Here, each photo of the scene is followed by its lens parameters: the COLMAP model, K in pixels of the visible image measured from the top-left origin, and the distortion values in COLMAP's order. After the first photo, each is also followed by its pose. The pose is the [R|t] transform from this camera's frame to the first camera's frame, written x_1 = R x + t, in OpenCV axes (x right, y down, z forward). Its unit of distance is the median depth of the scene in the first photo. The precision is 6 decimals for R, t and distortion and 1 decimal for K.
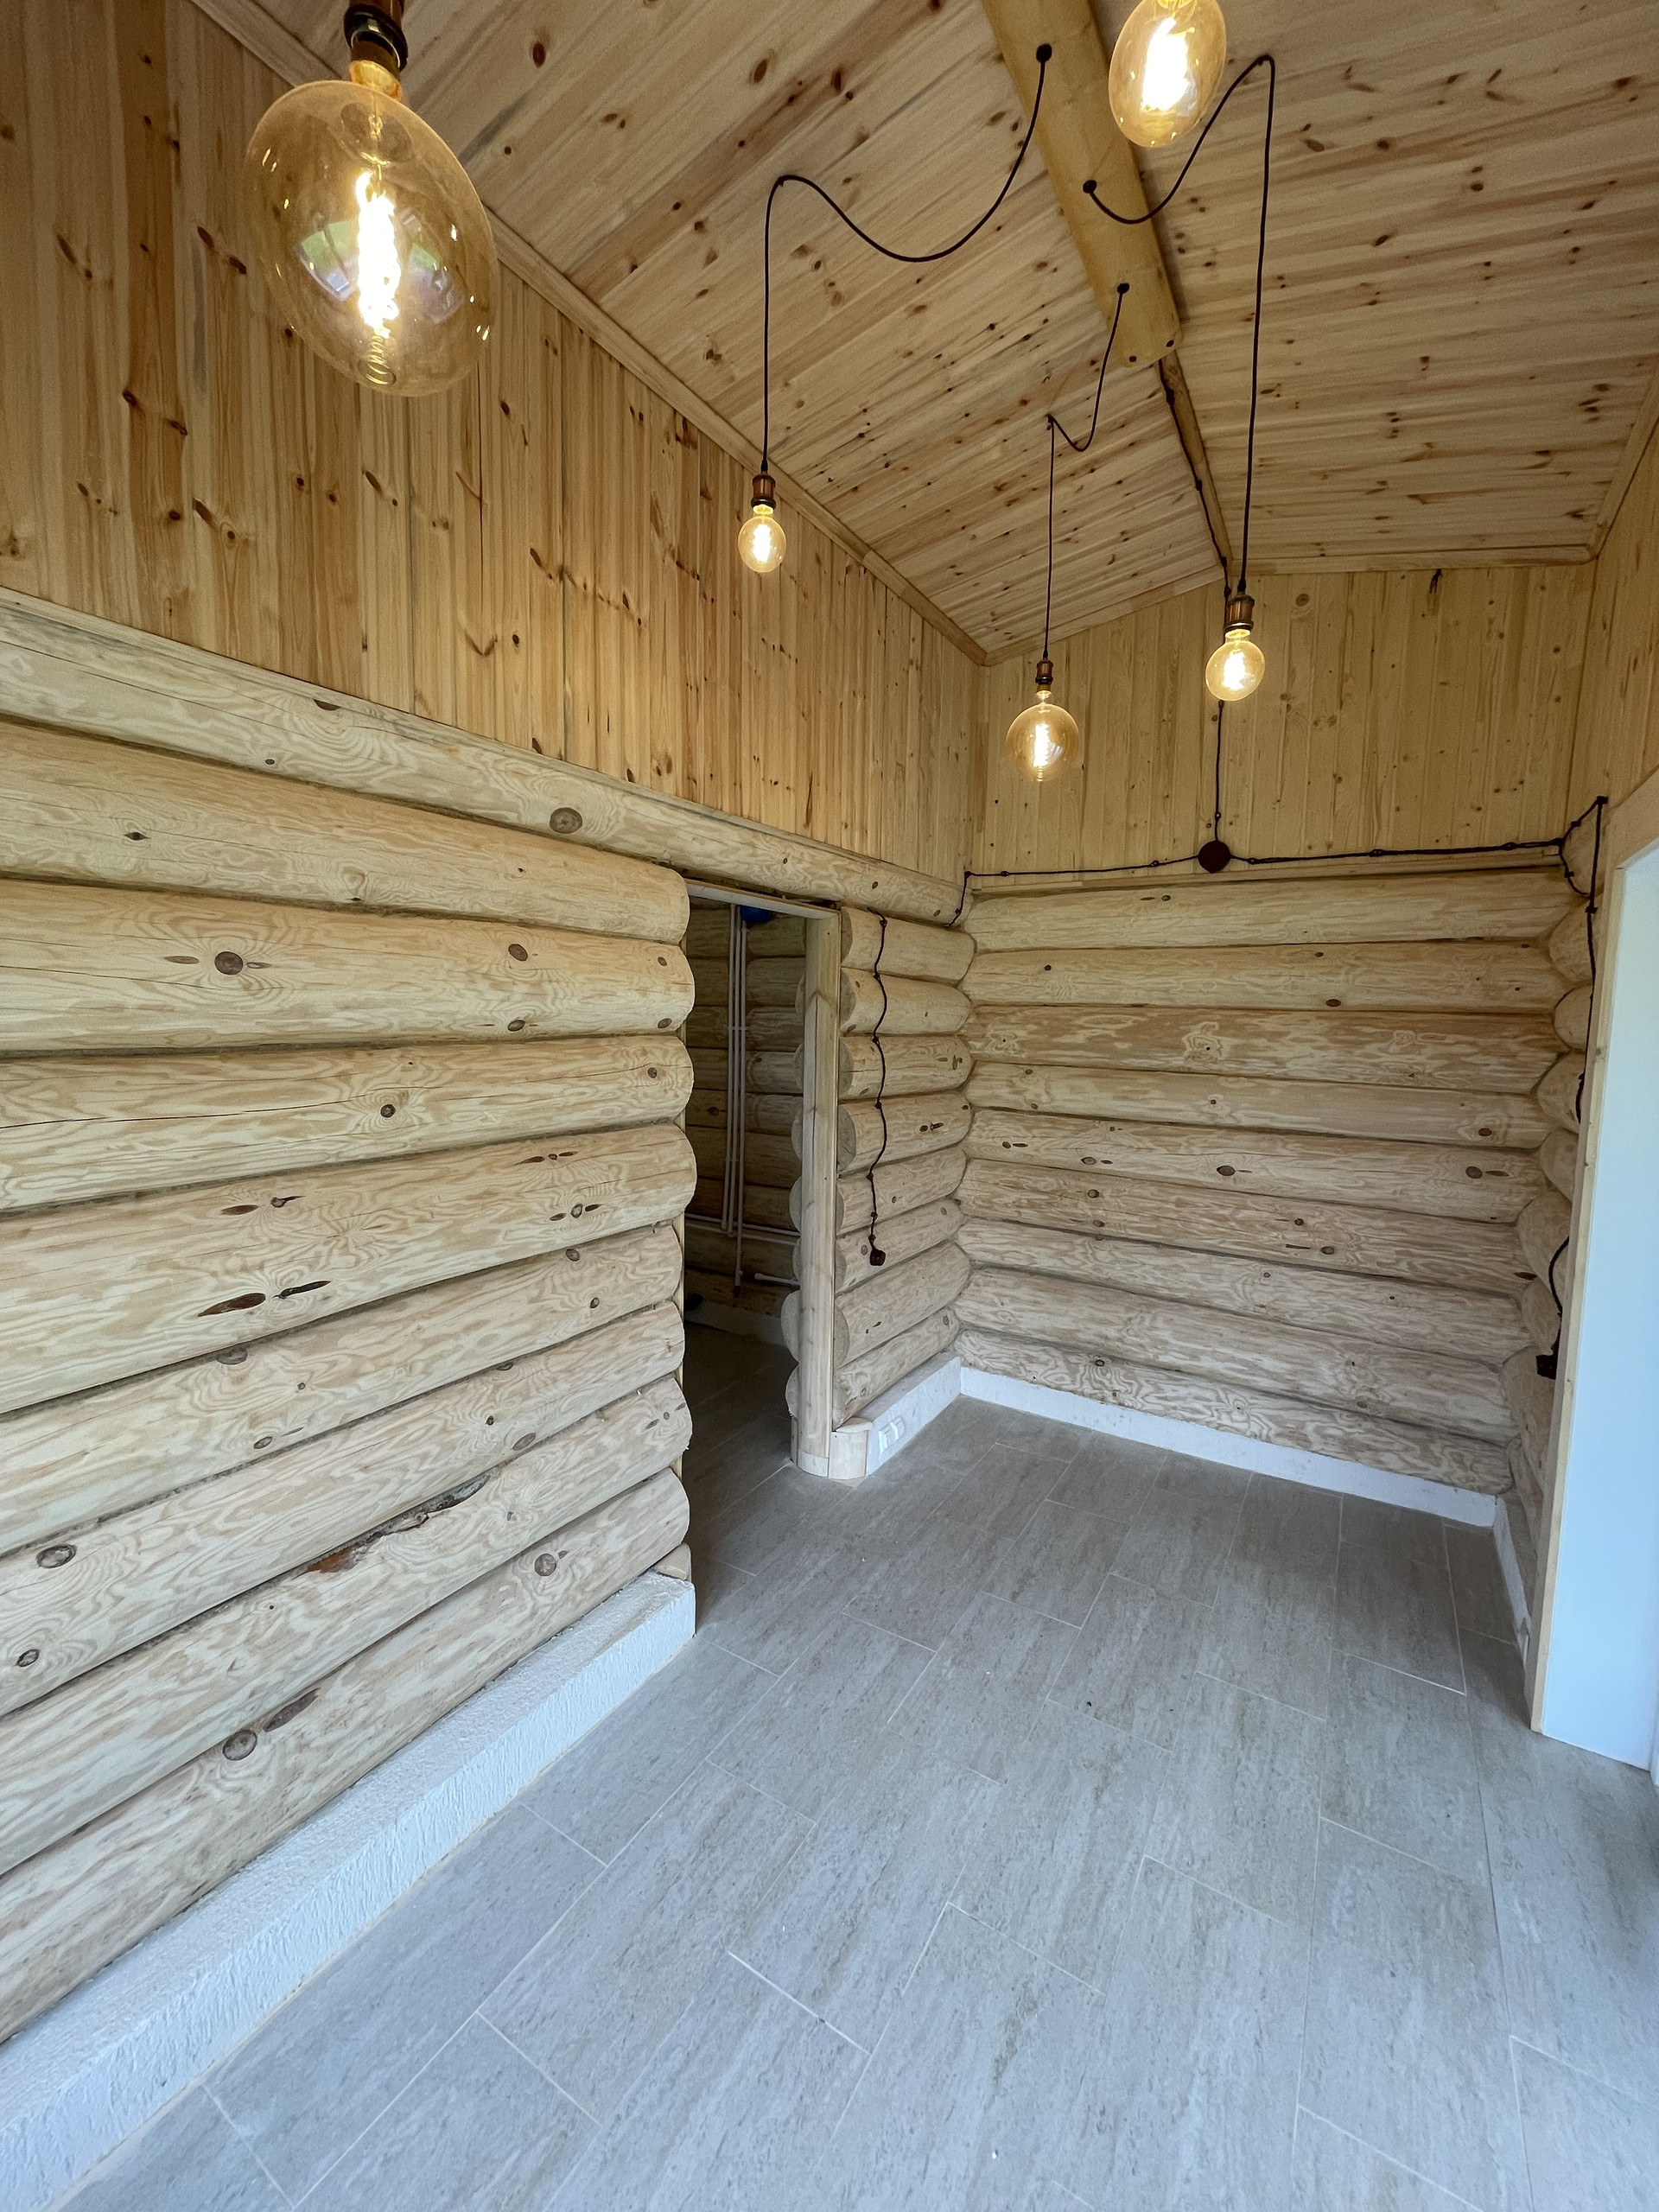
lens RADIAL K [[900.0, 0, 828.3], [0, 900.0, 1094.7], [0, 0, 1]] dist [-0.009012, -0.000949]
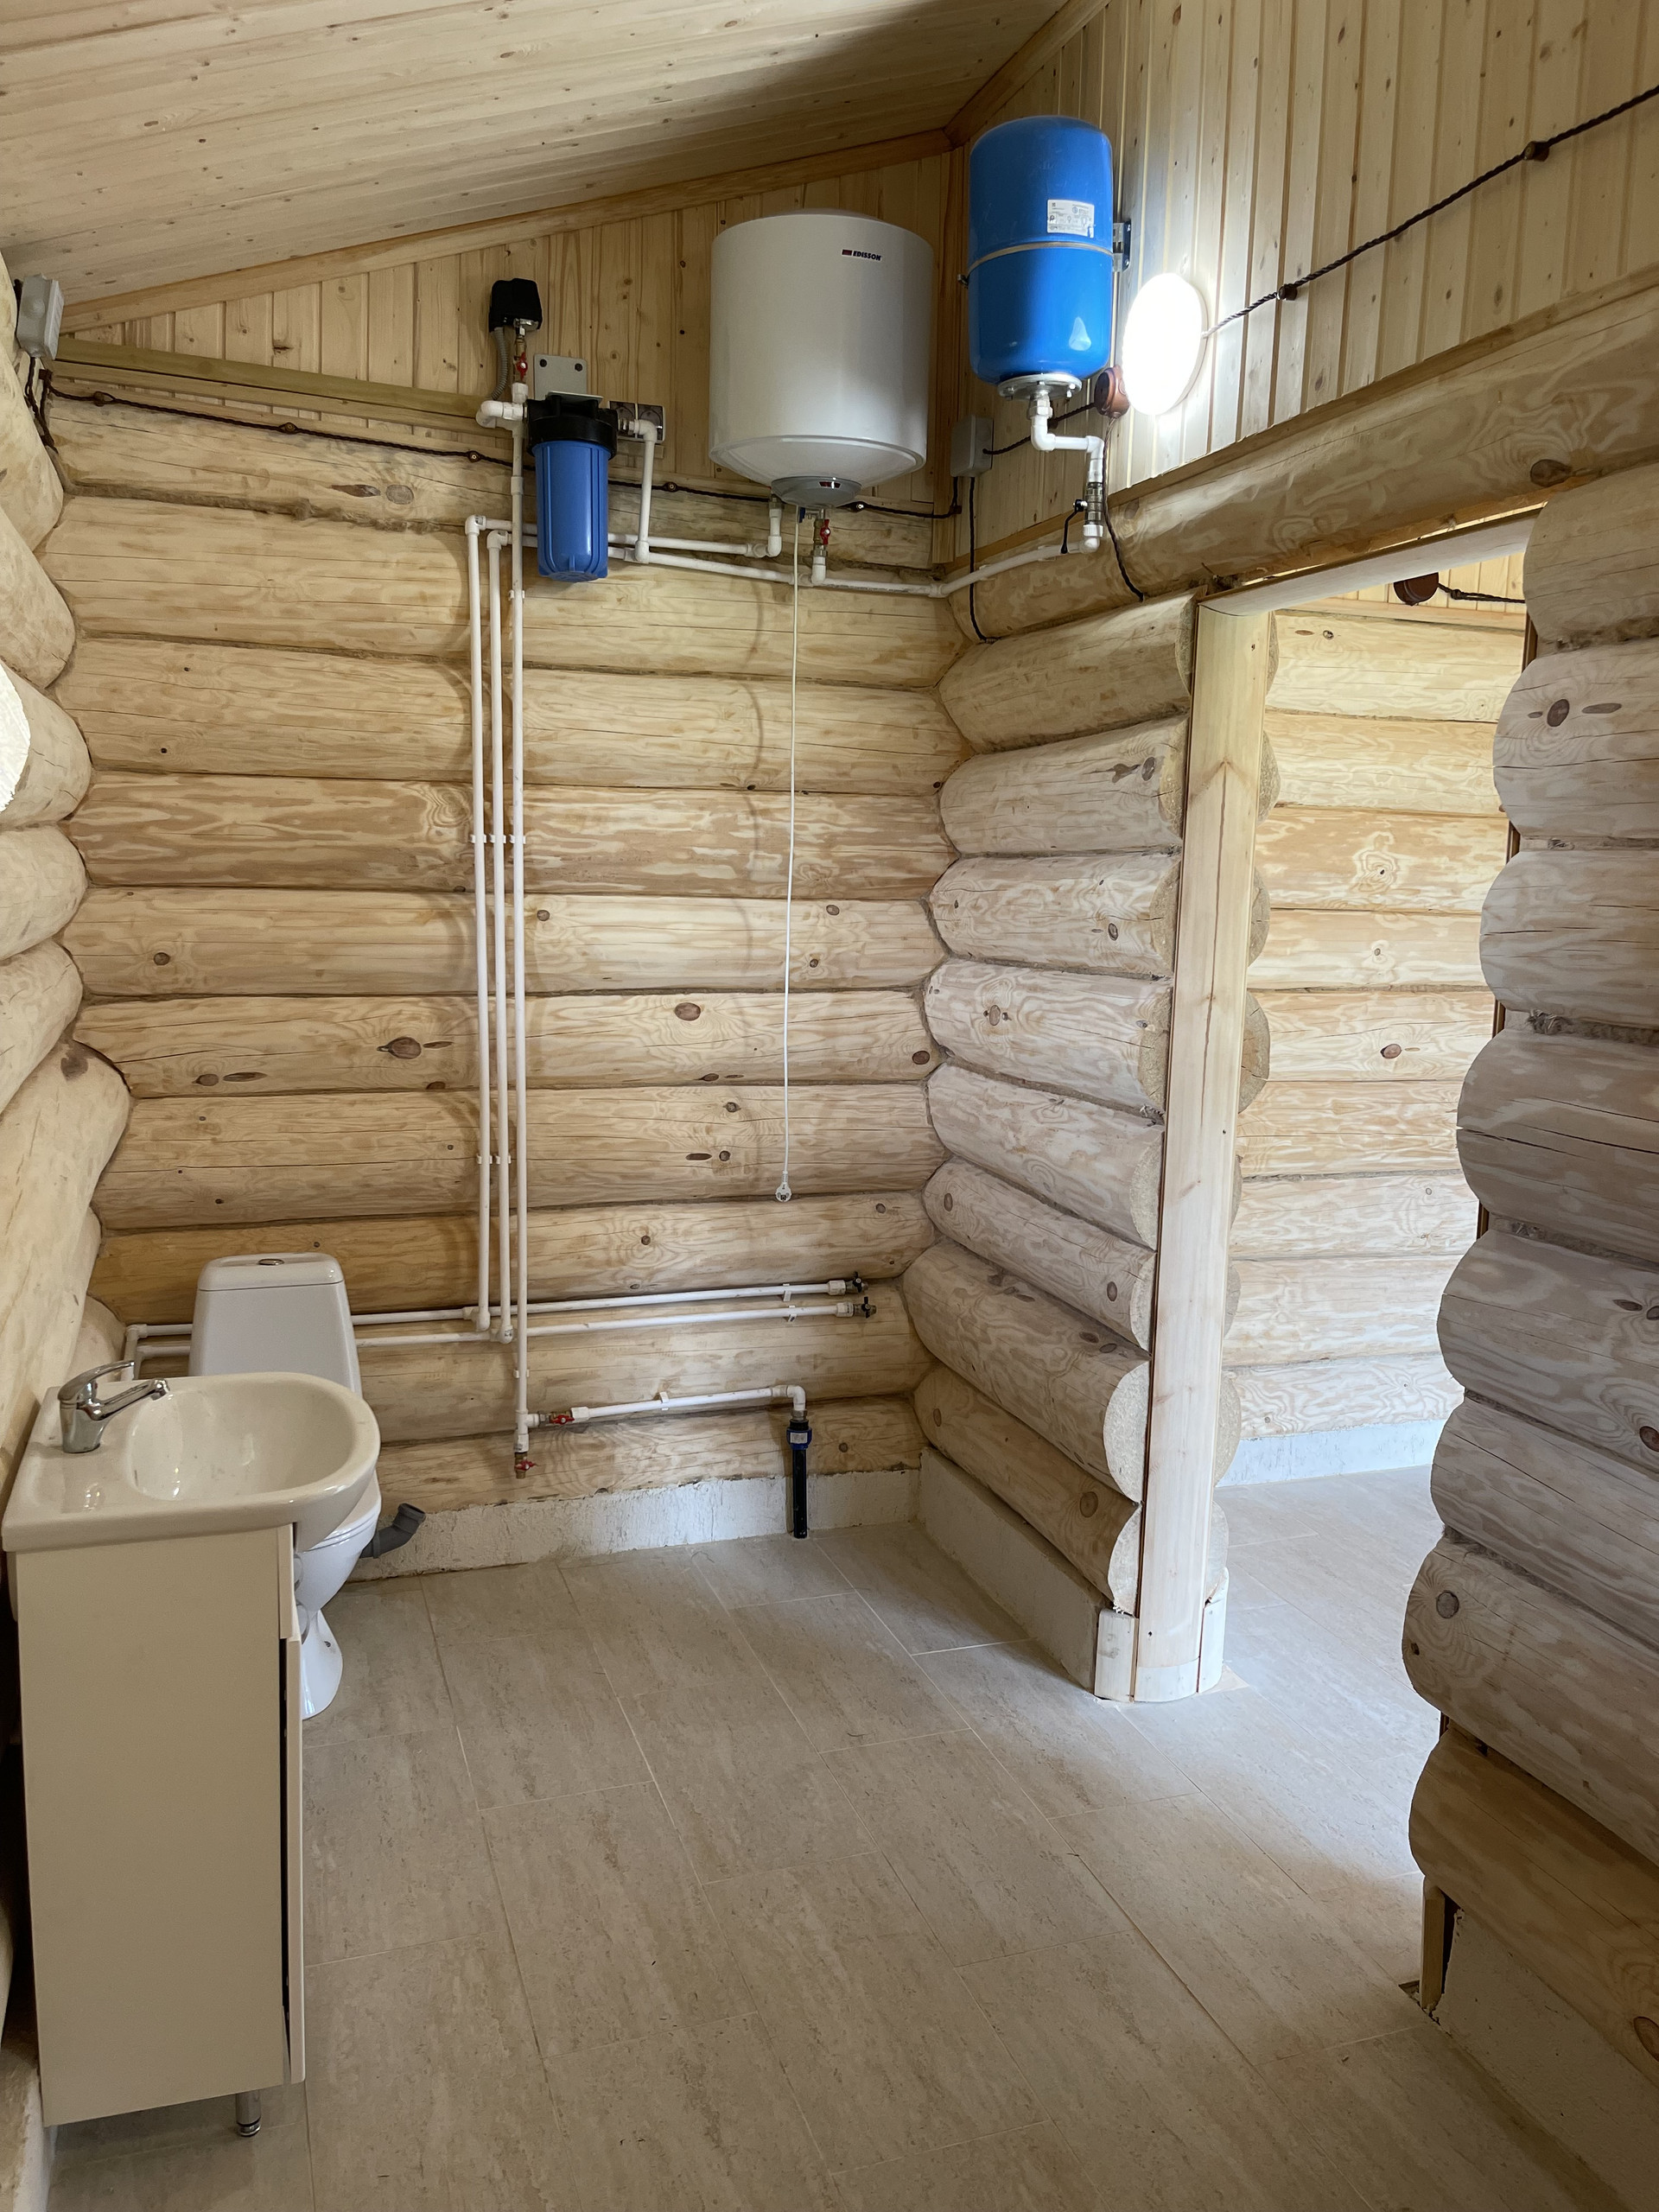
lens RADIAL K [[1673.2, 0, 833.4], [0, 1673.2, 1082.3], [0, 0, 1]] dist [0.077342, -0.103665]
pose [[0.618139, -0.109986, 0.778336, -0.819498], [0.054333, 0.993773, 0.097279, -0.039899], [-0.784189, -0.017842, 0.620266, 0.534301]]
